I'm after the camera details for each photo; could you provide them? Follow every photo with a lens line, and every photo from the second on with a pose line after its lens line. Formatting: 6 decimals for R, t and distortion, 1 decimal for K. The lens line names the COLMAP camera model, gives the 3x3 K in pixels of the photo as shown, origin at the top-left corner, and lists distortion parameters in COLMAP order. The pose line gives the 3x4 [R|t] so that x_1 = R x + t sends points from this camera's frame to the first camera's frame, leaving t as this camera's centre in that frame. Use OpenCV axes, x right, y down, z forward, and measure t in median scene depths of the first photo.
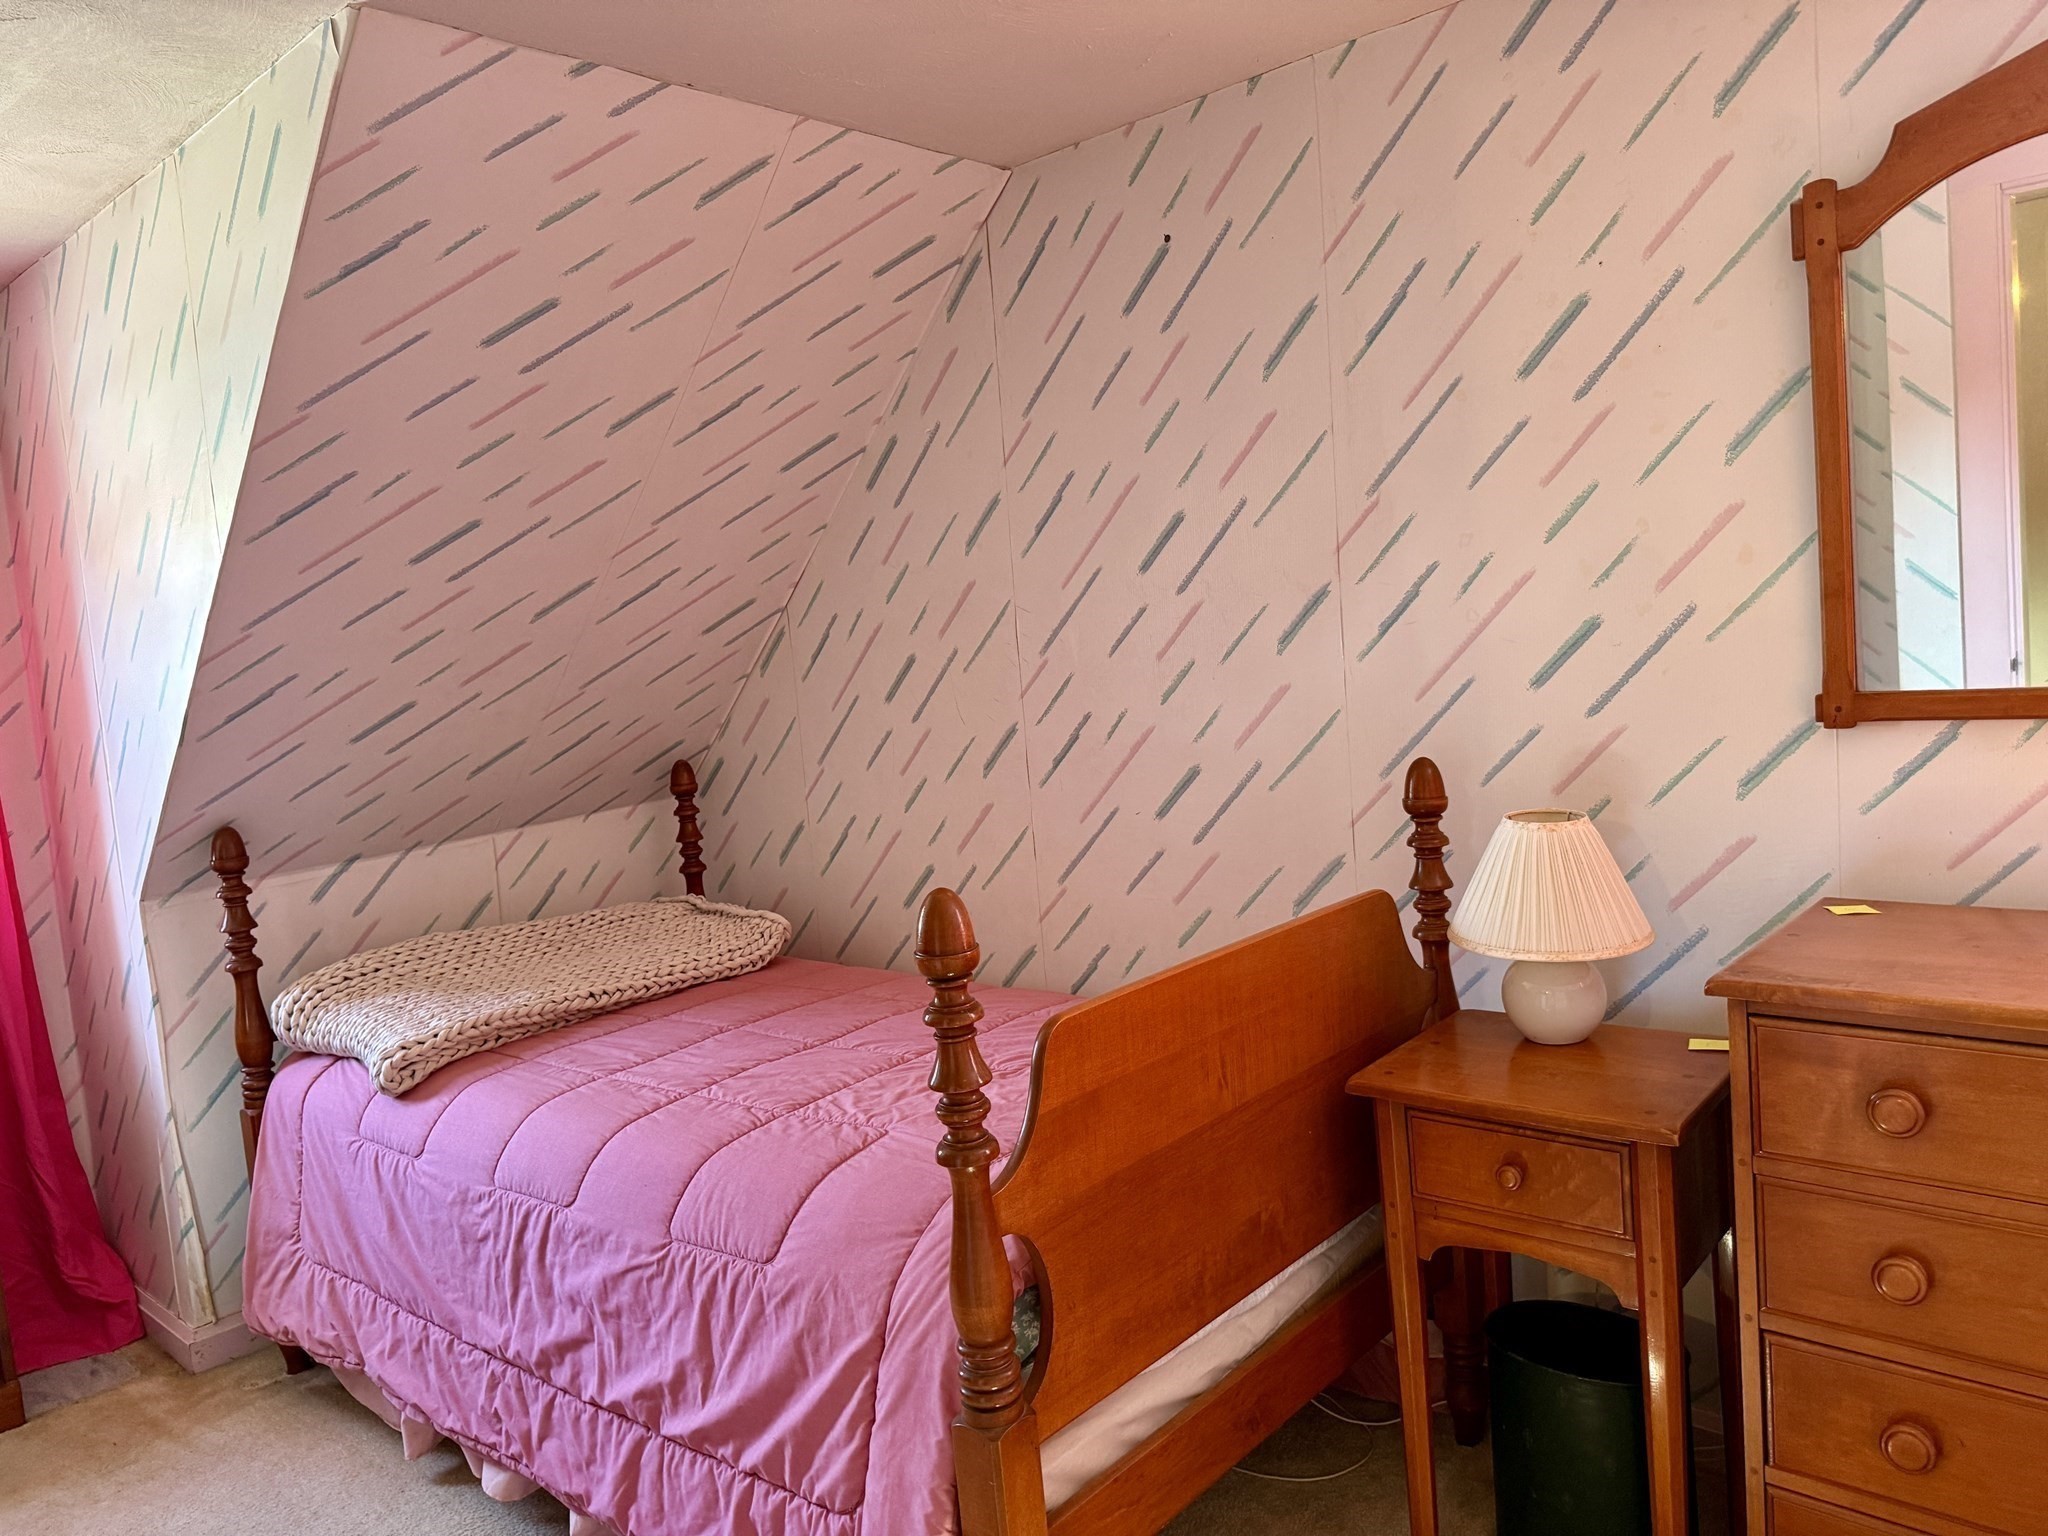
lens RADIAL K [[1389.0, 0, 1024.0], [0, 1389.0, 768.0], [0, 0, 1]] dist [0.105118, -0.167969]
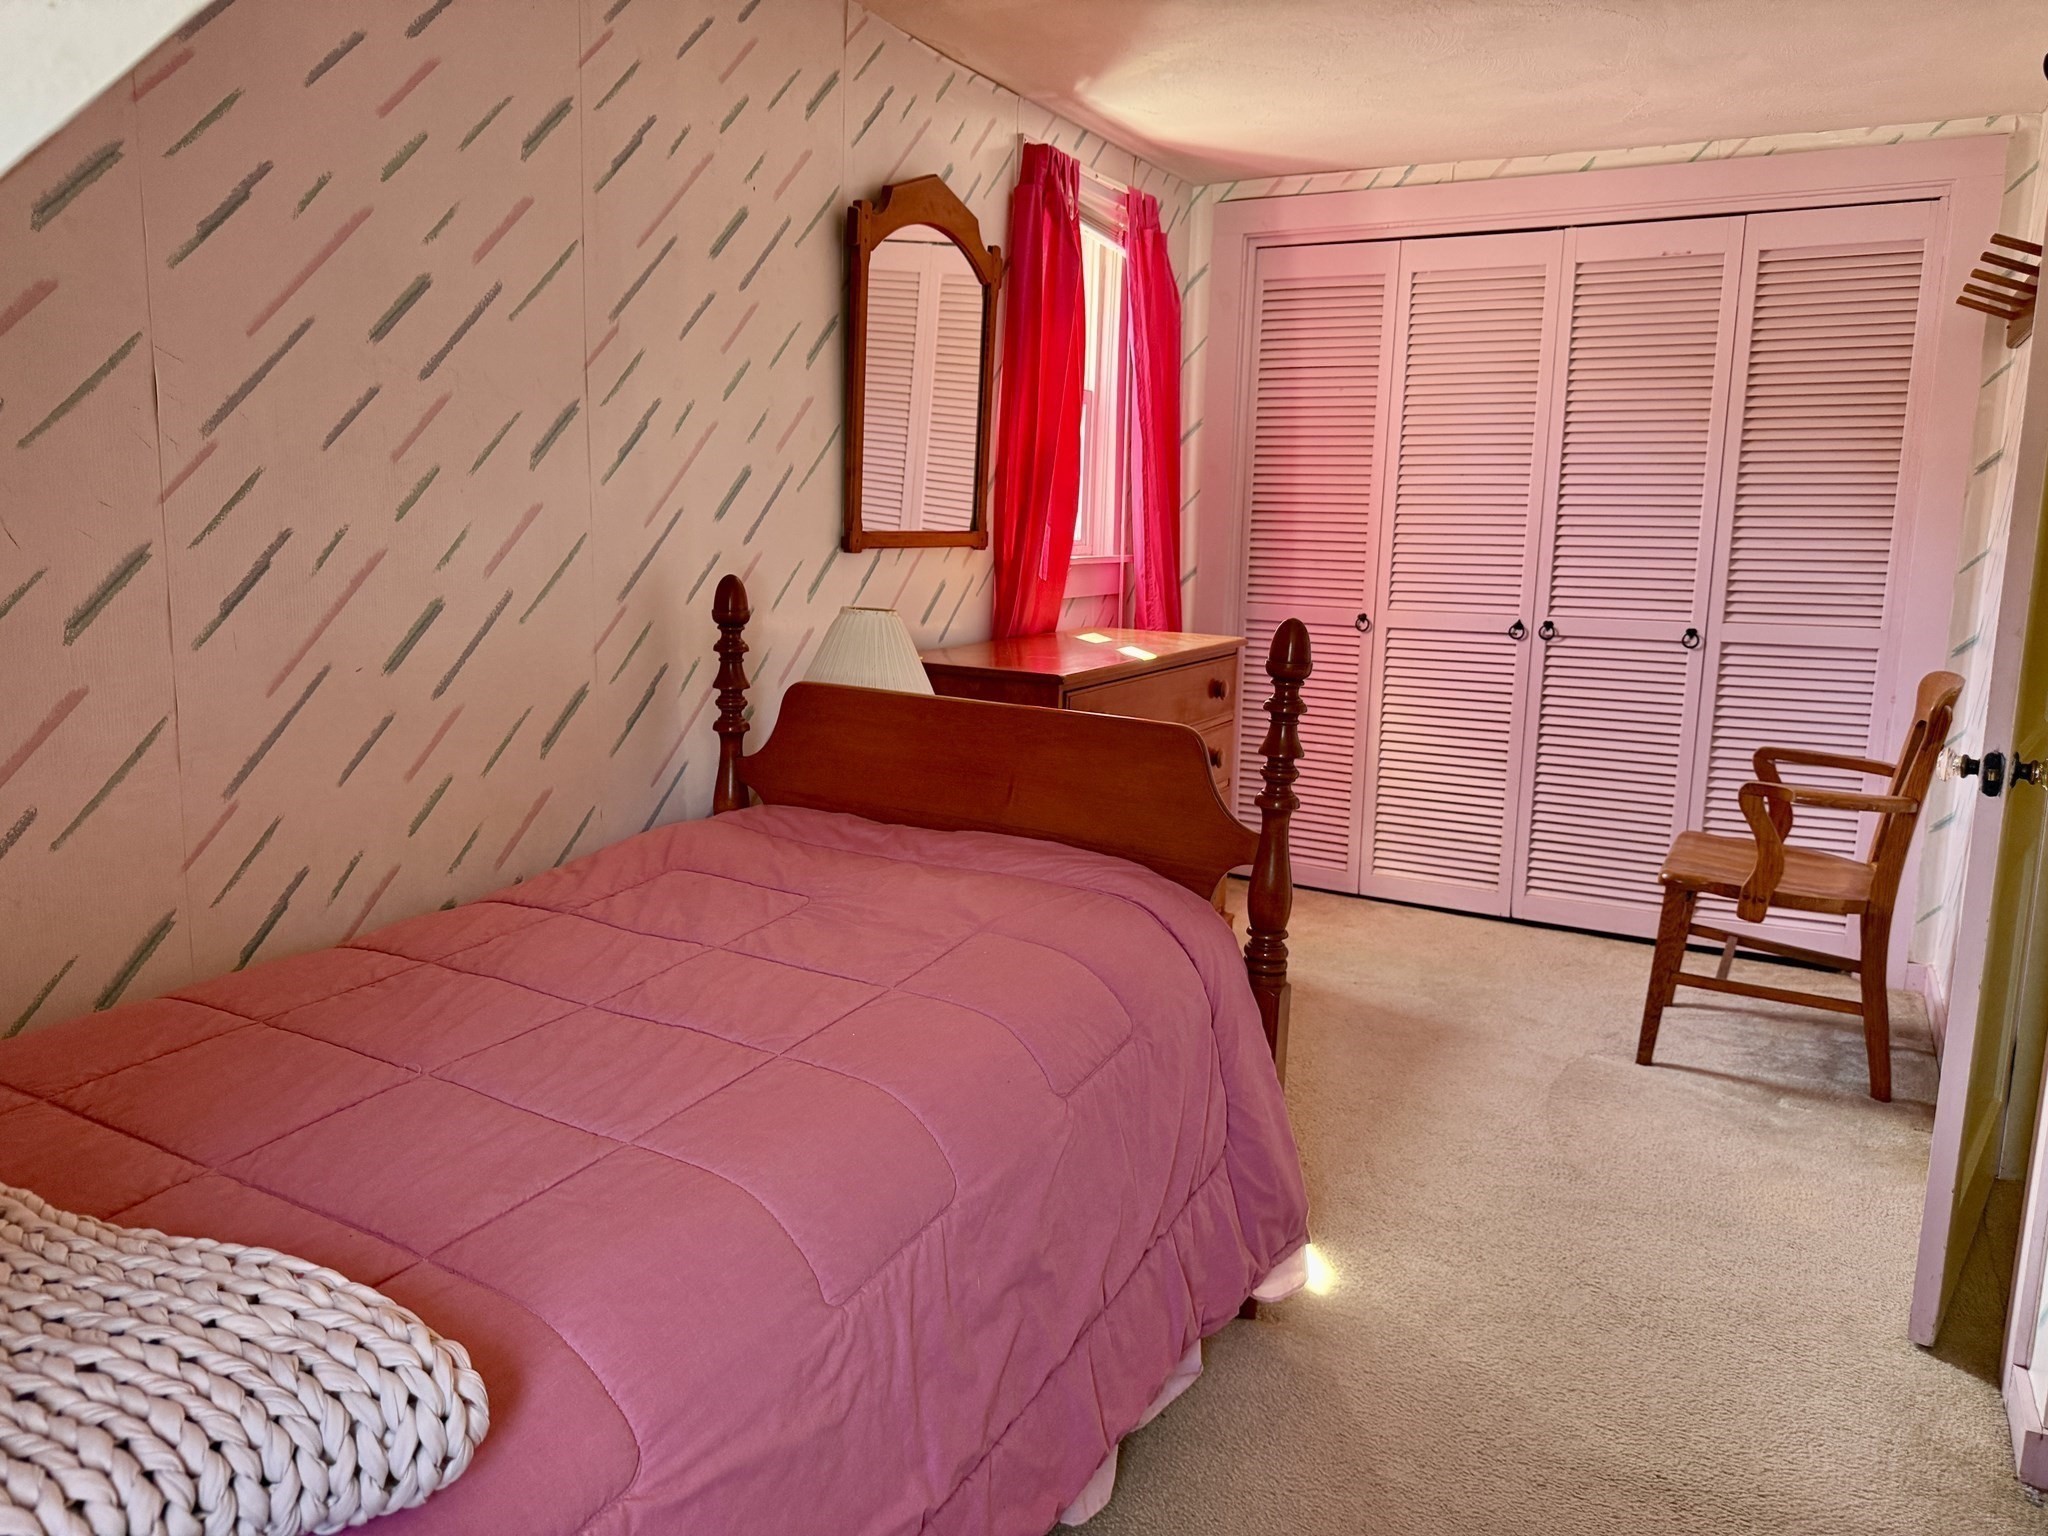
lens RADIAL K [[1389.0, 0, 1024.0], [0, 1389.0, 768.0], [0, 0, 1]] dist [0.105118, -0.167969]
pose [[-0.218428, -0.110658, 0.969559, -0.790373], [0.083498, 0.987787, 0.131550, 0.016565], [-0.972274, 0.109690, -0.206521, 0.888893]]
